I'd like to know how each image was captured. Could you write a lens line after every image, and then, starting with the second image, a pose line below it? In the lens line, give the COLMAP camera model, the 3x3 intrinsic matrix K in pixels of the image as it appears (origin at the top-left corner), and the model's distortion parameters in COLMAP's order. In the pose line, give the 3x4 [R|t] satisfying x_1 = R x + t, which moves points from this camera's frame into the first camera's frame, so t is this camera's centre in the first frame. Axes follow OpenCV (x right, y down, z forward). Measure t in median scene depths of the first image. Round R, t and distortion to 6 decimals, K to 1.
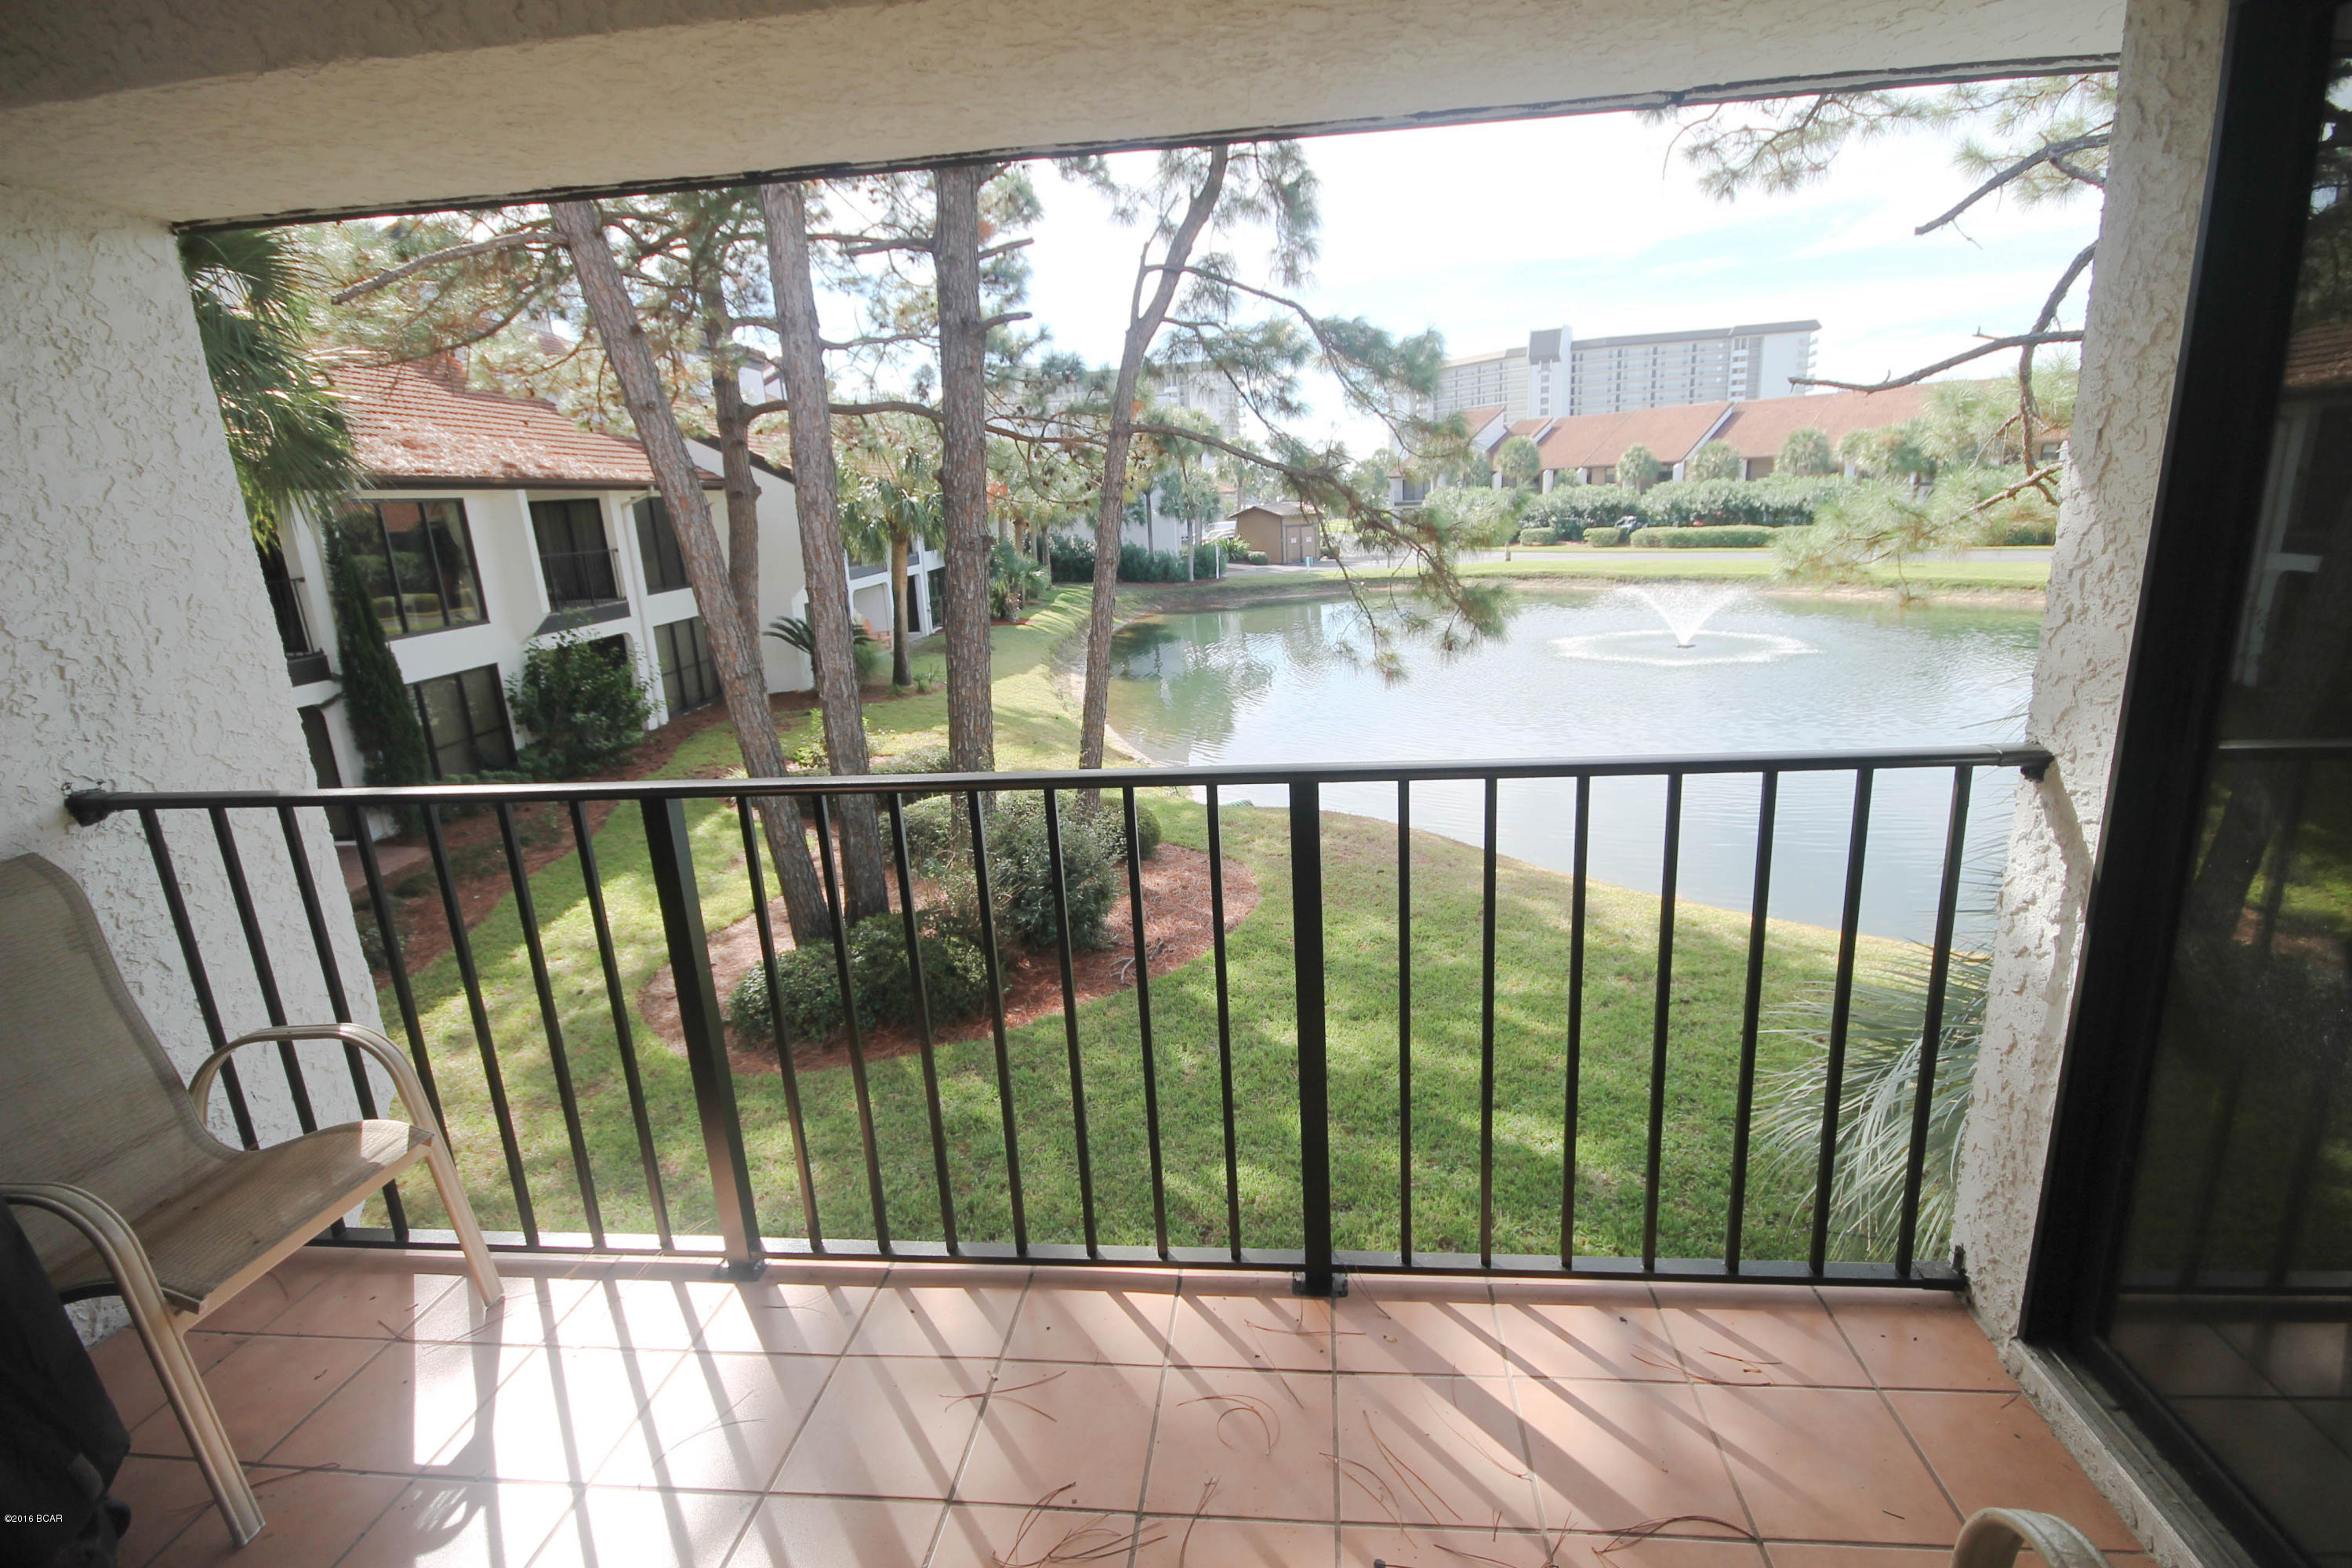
lens RADIAL K [[1110.1, 0, 1192.9], [0, 1110.1, 782.2], [0, 0, 1]] dist [-0.002424, -0.001063]
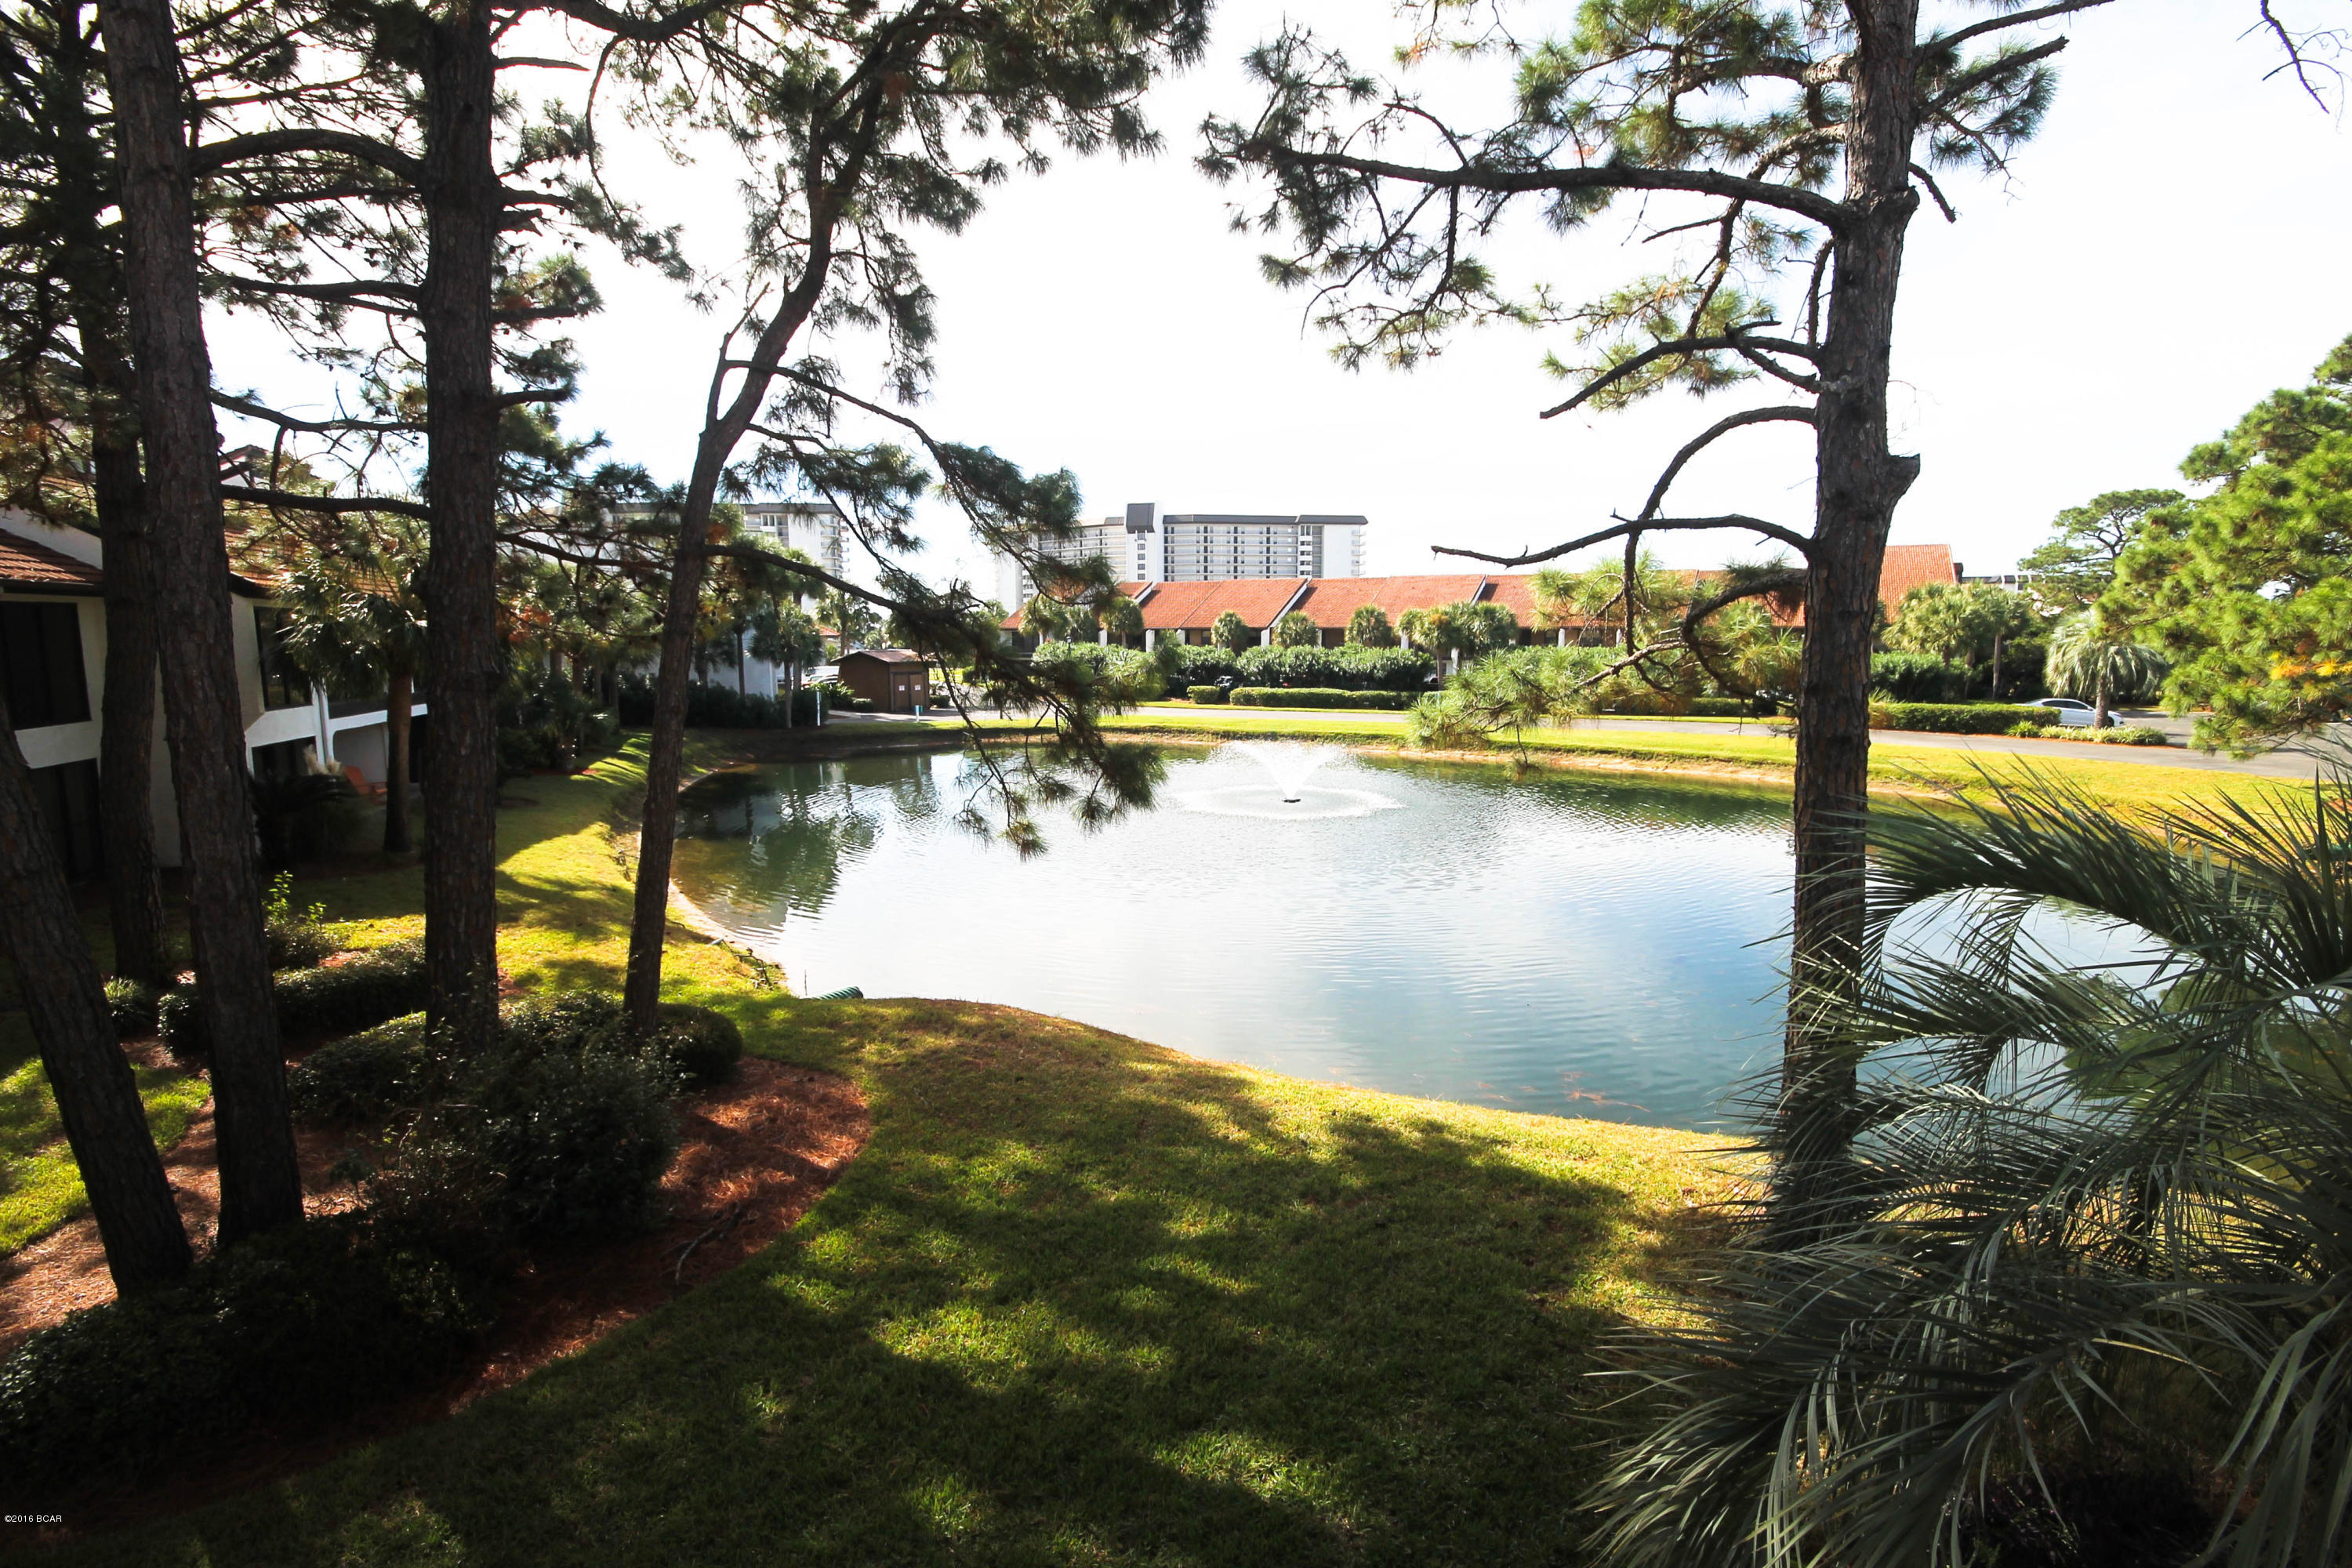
lens RADIAL K [[1110.1, 0, 1192.9], [0, 1110.1, 782.2], [0, 0, 1]] dist [-0.002424, -0.001063]
pose [[0.940286, 0.004703, 0.340354, 0.004539], [0.039995, 0.991452, -0.124192, -0.035381], [-0.338029, 0.130388, 0.932060, 0.146847]]
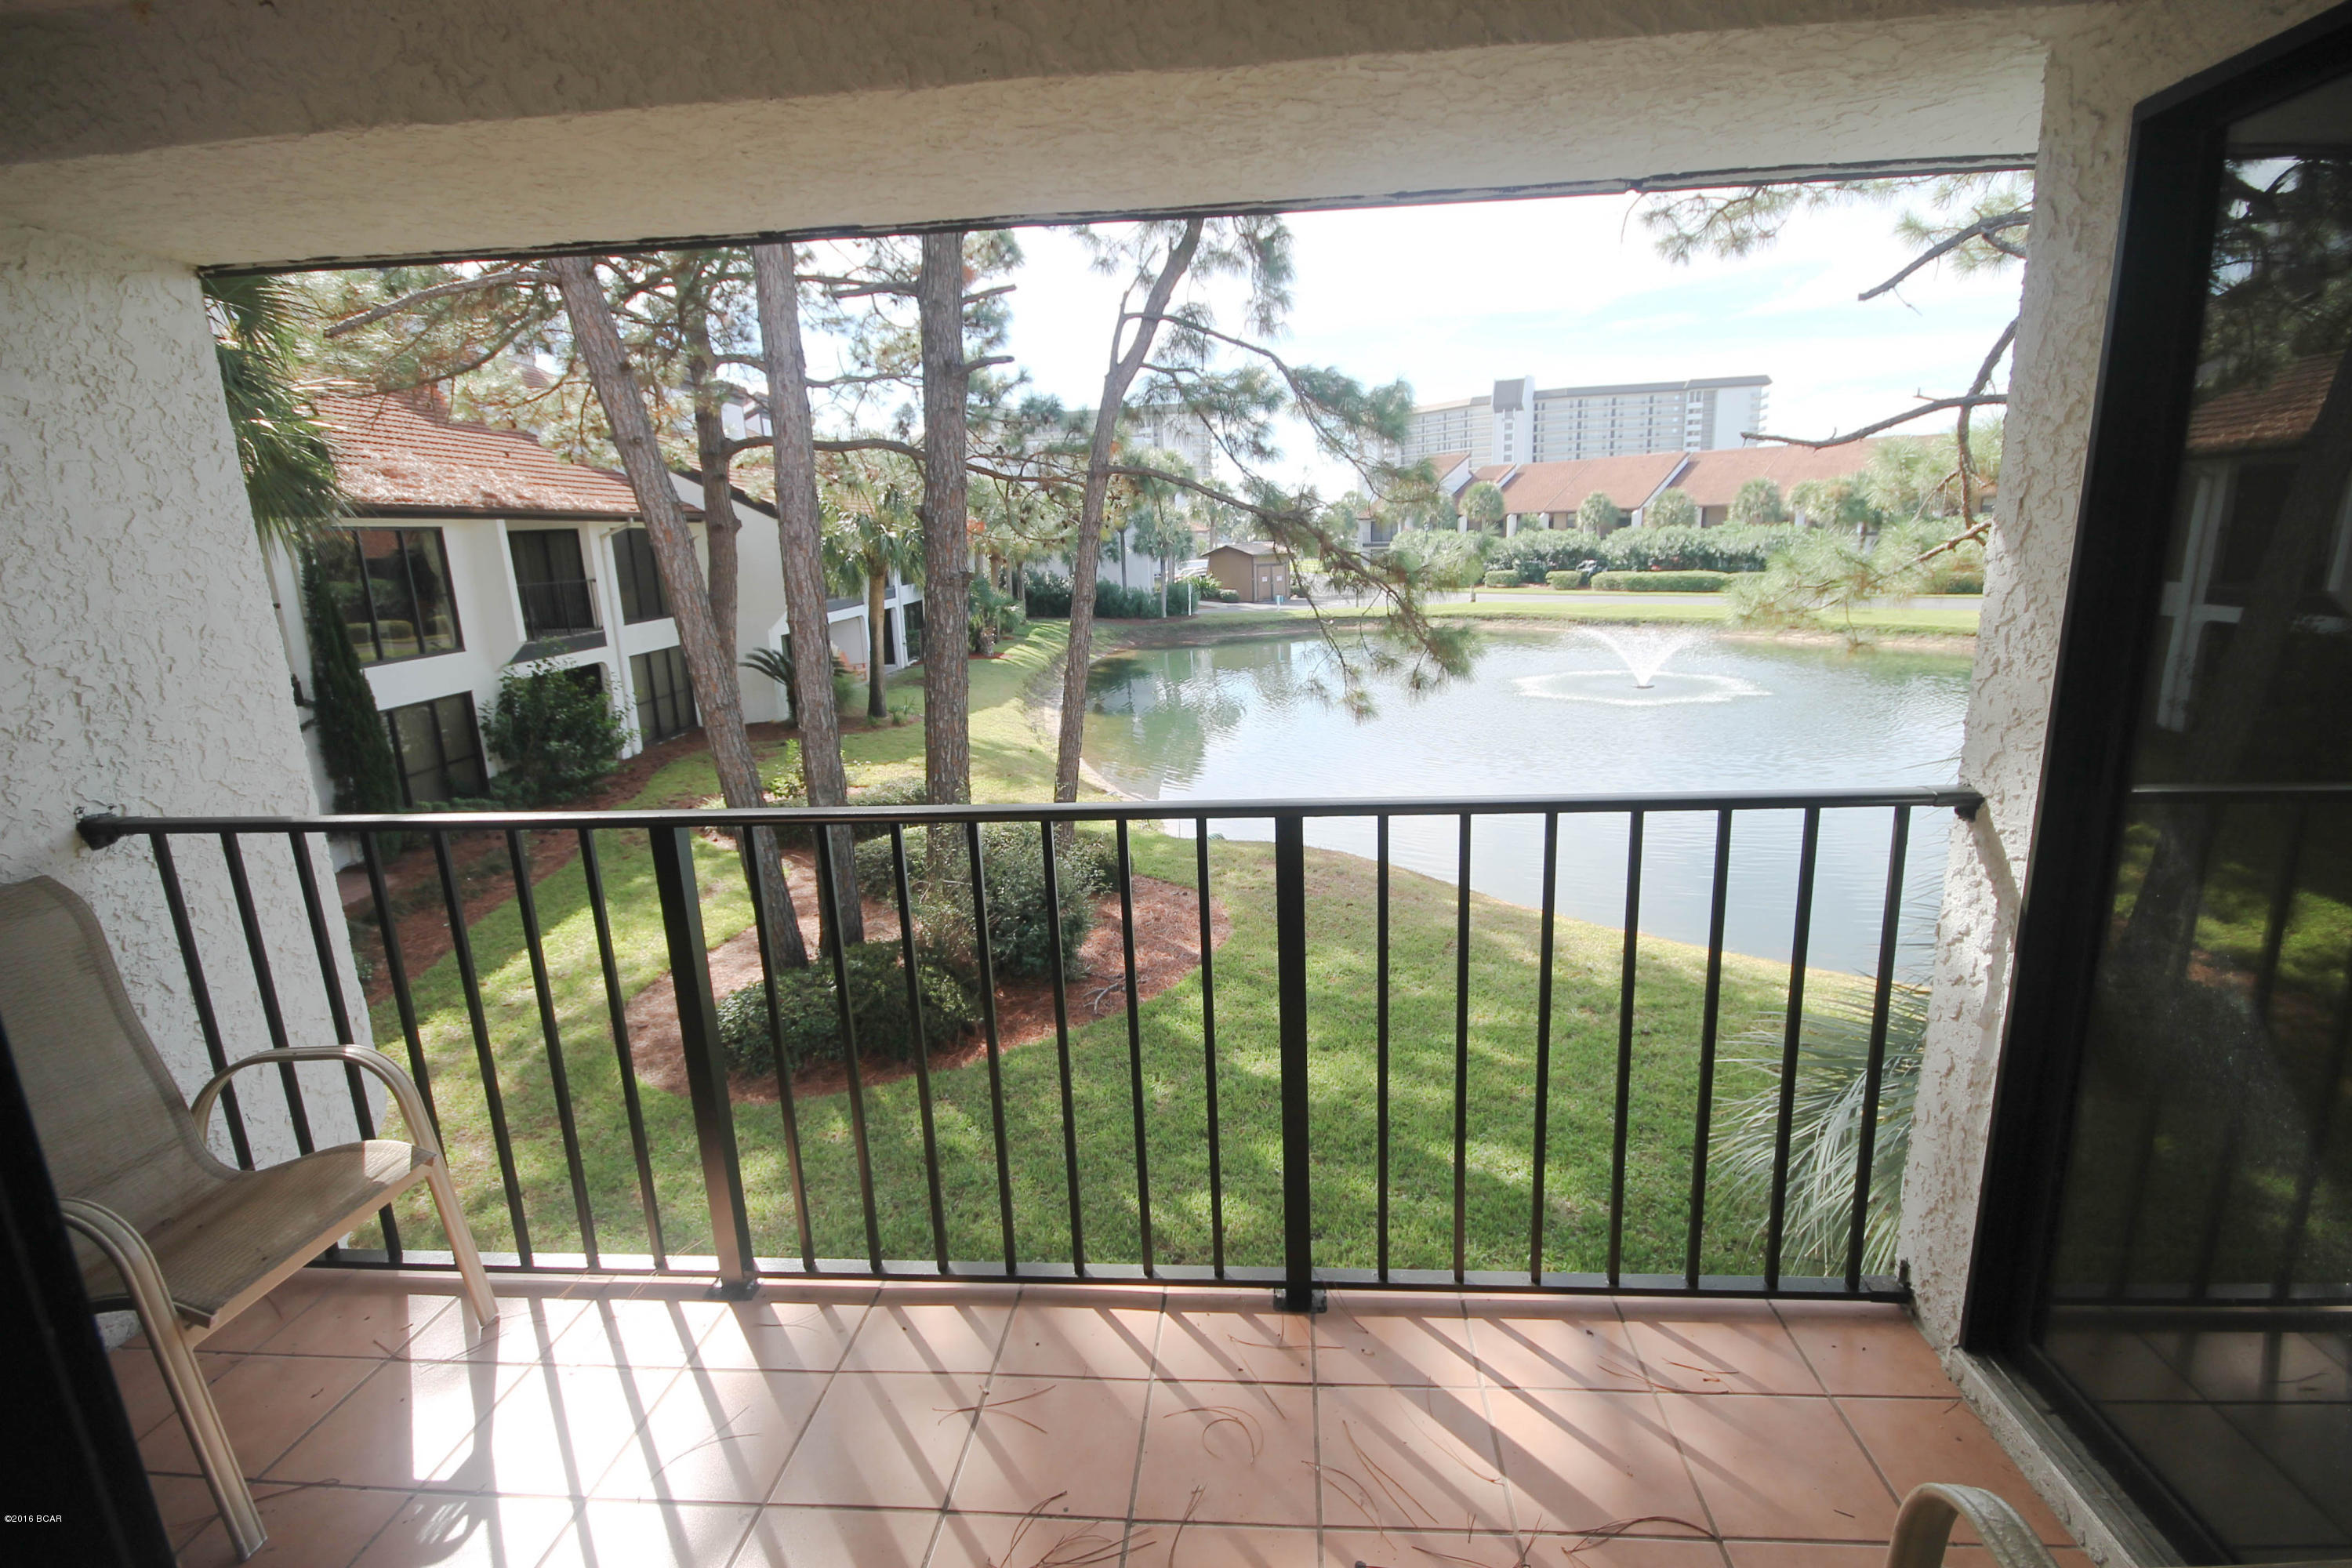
lens RADIAL K [[1097.7, 0, 1192.4], [0, 1097.7, 783.5], [0, 0, 1]] dist [-0.005674, 0.000888]
pose [[0.999609, 0.008713, 0.026569, -0.003164], [-0.007935, 0.999541, -0.029252, 0.000014], [-0.026811, 0.029030, 0.999219, -0.006432]]
